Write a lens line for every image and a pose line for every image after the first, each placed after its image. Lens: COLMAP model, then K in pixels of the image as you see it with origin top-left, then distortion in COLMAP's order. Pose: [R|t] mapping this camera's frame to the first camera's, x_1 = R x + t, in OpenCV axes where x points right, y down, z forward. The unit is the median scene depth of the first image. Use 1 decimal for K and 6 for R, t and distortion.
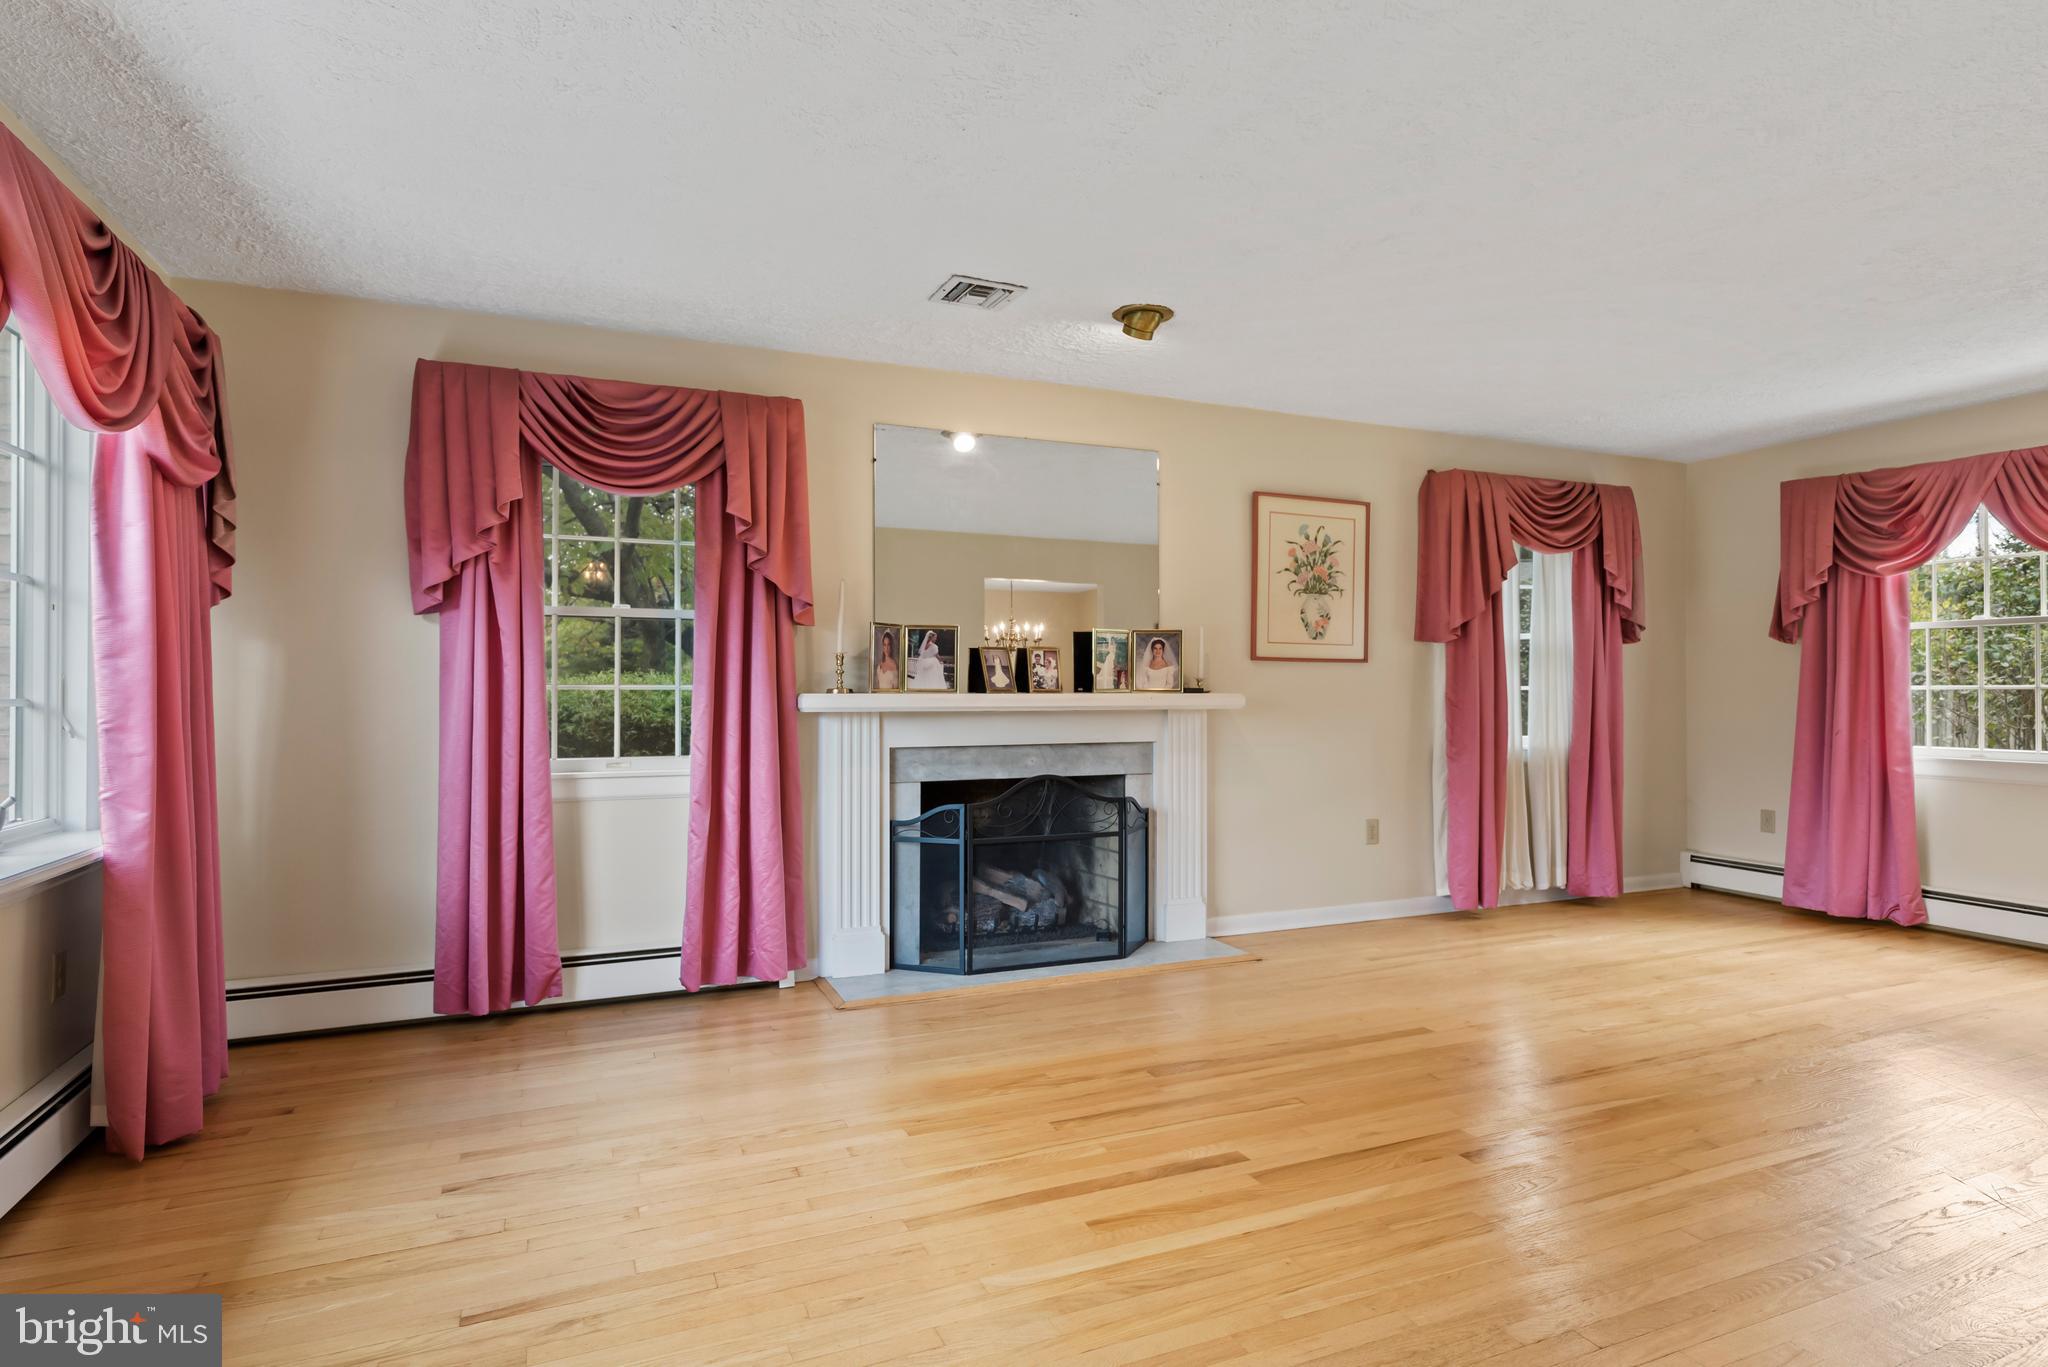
lens RADIAL K [[1085.9, 0, 1050.4], [0, 1085.9, 687.3], [0, 0, 1]] dist [-0.003022, 0.000704]
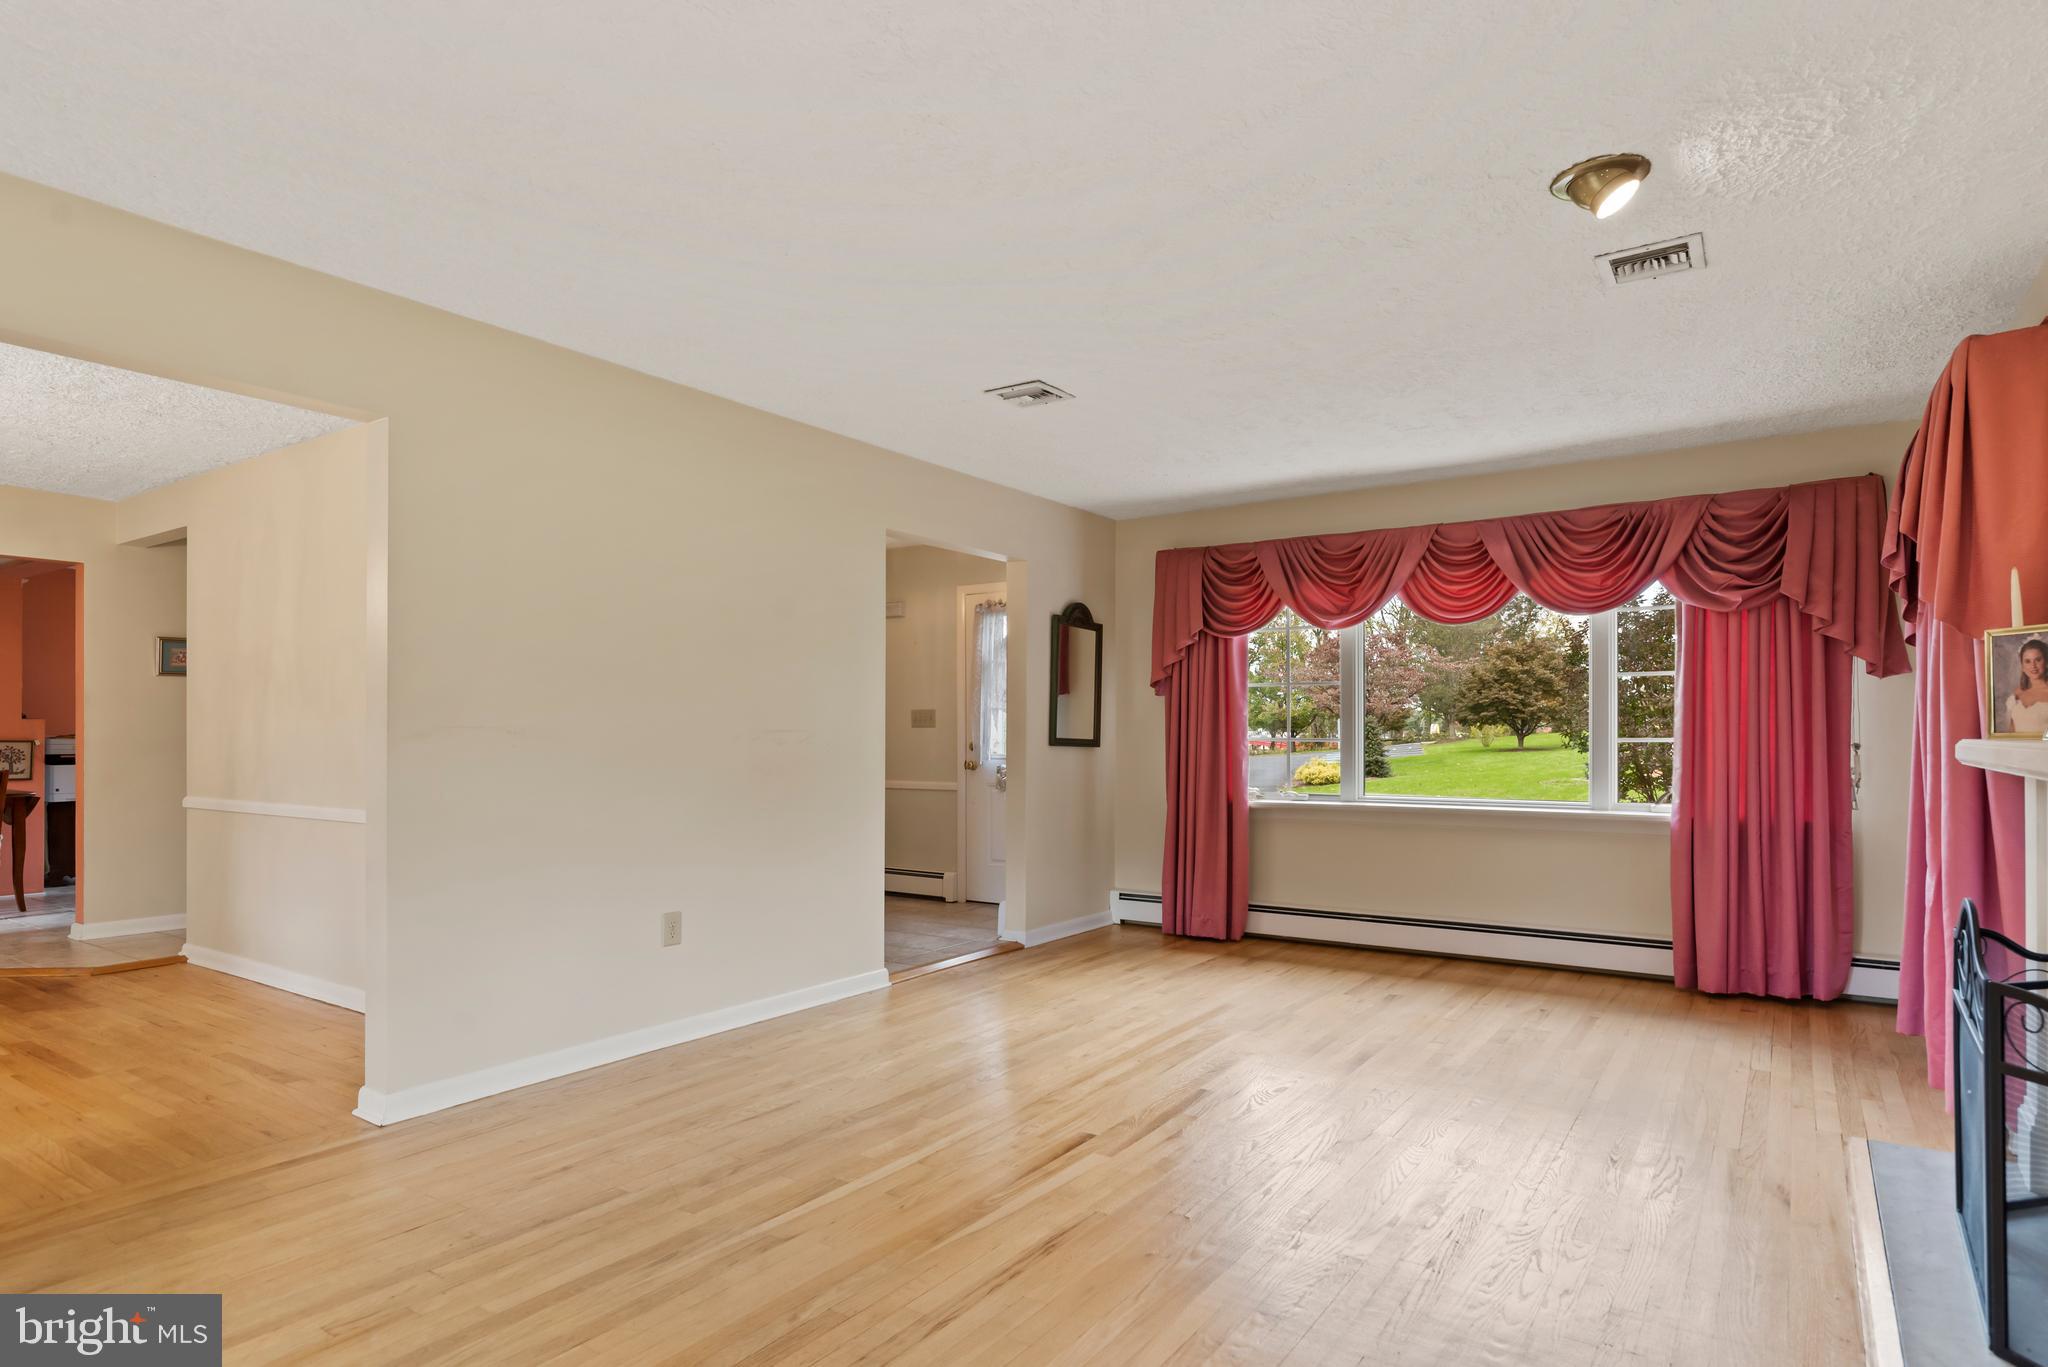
lens RADIAL K [[1085.9, 0, 1029.7], [0, 1085.9, 742.3], [0, 0, 1]] dist [-0.003022, 0.000704]
pose [[-0.856021, 0.004672, -0.516920, 0.719439], [0.003067, 0.999987, 0.003960, 0.002996], [0.516932, 0.001804, -0.856024, 1.357738]]
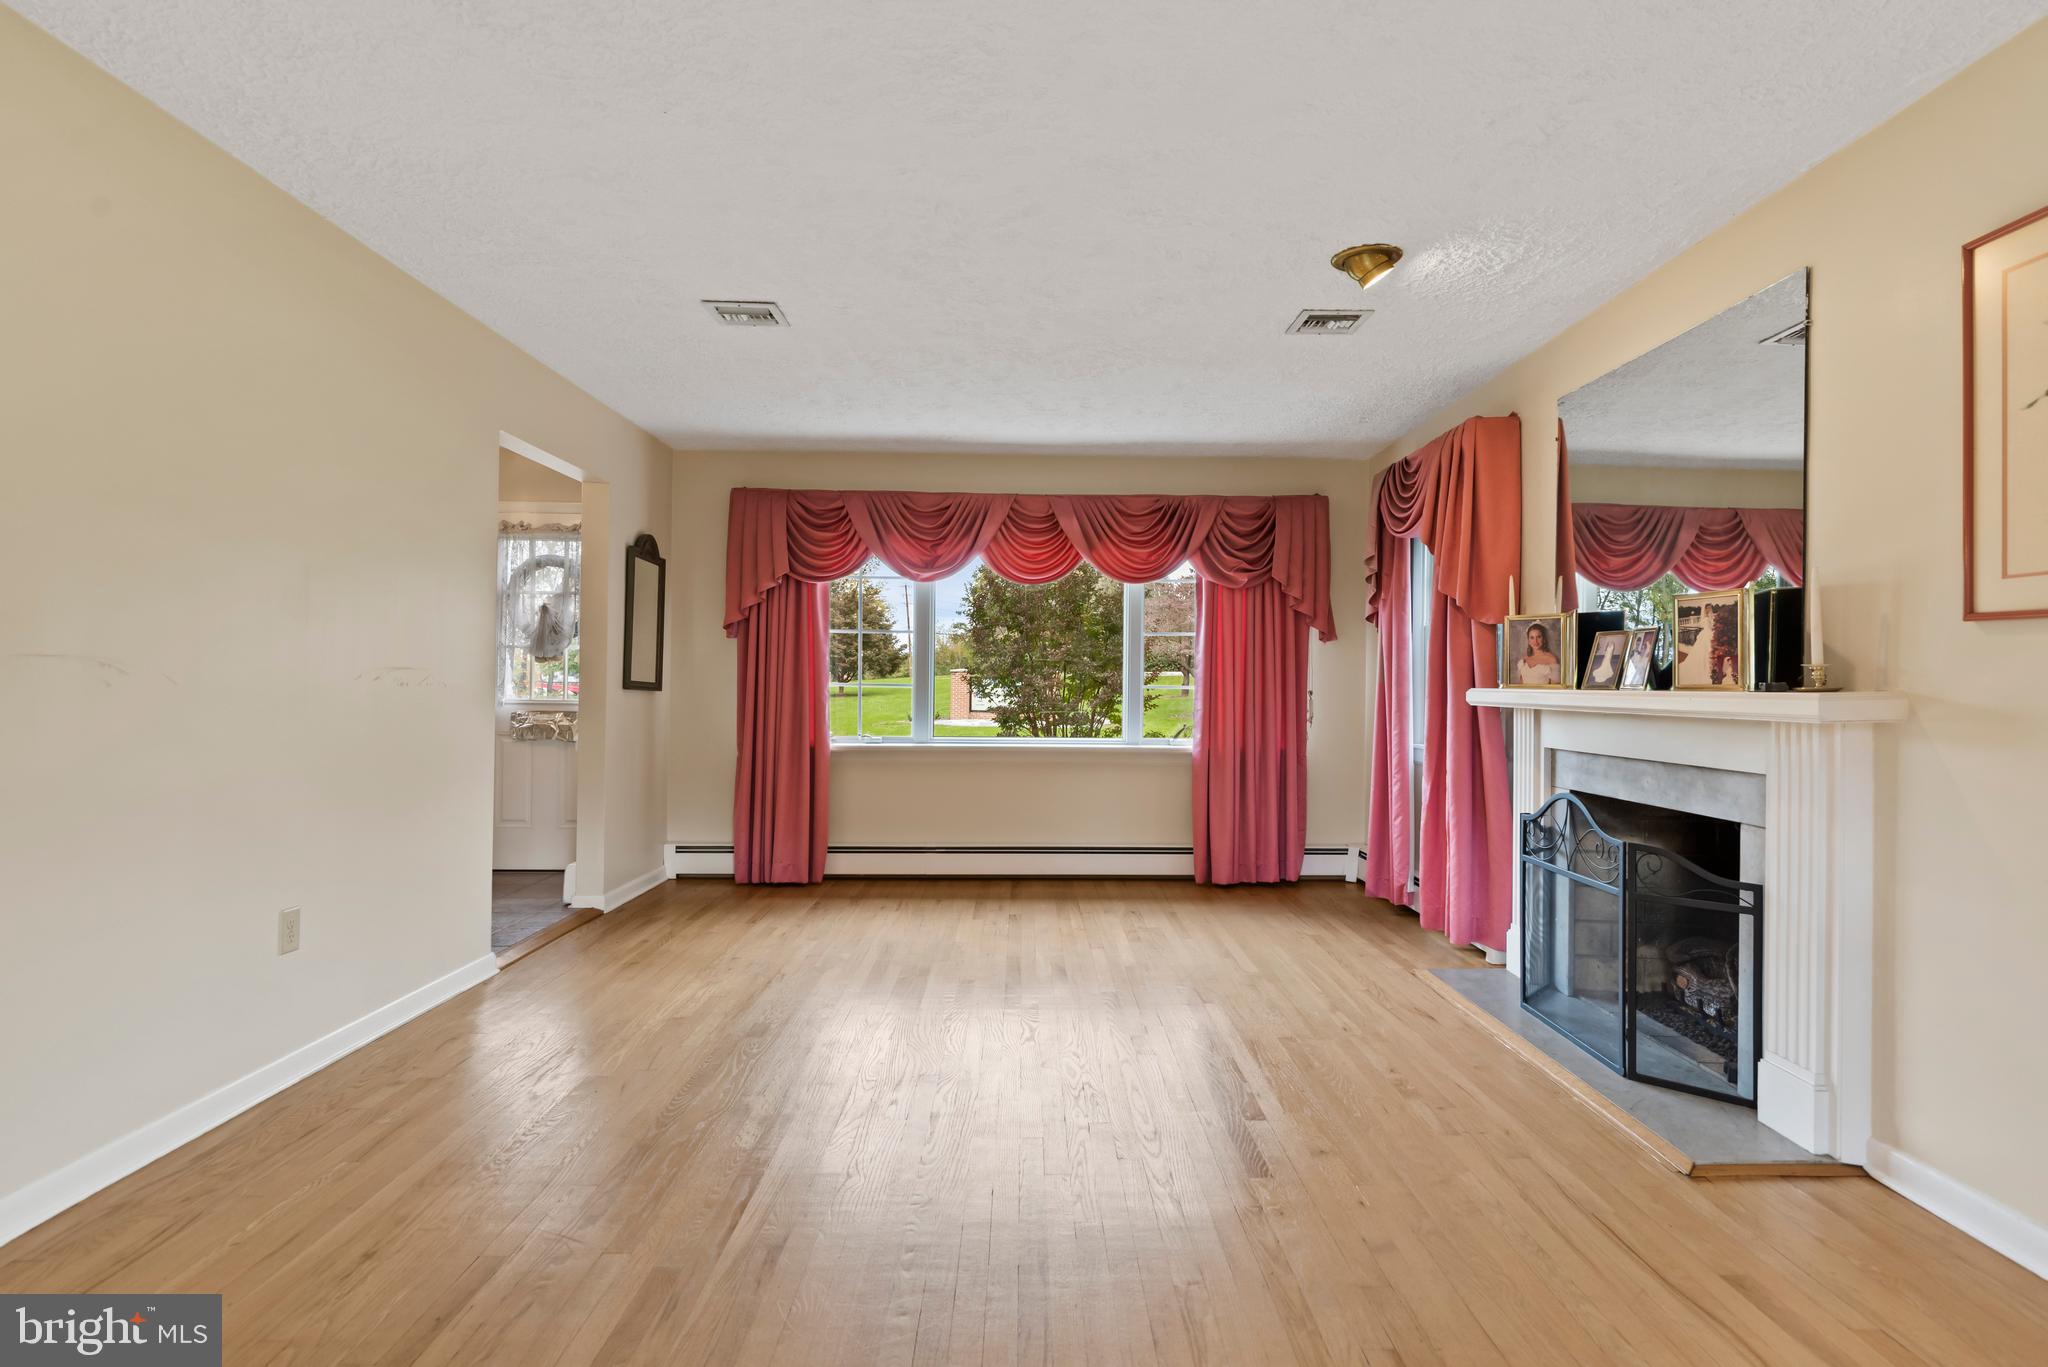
lens RADIAL K [[1085.9, 0, 1011.8], [0, 1085.9, 691.3], [0, 0, 1]] dist [-0.003022, 0.000704]
pose [[-0.410201, 0.003909, -0.911987, 0.985048], [-0.005486, 0.999962, 0.006754, 0.004136], [0.911978, 0.007773, -0.410164, 1.071907]]
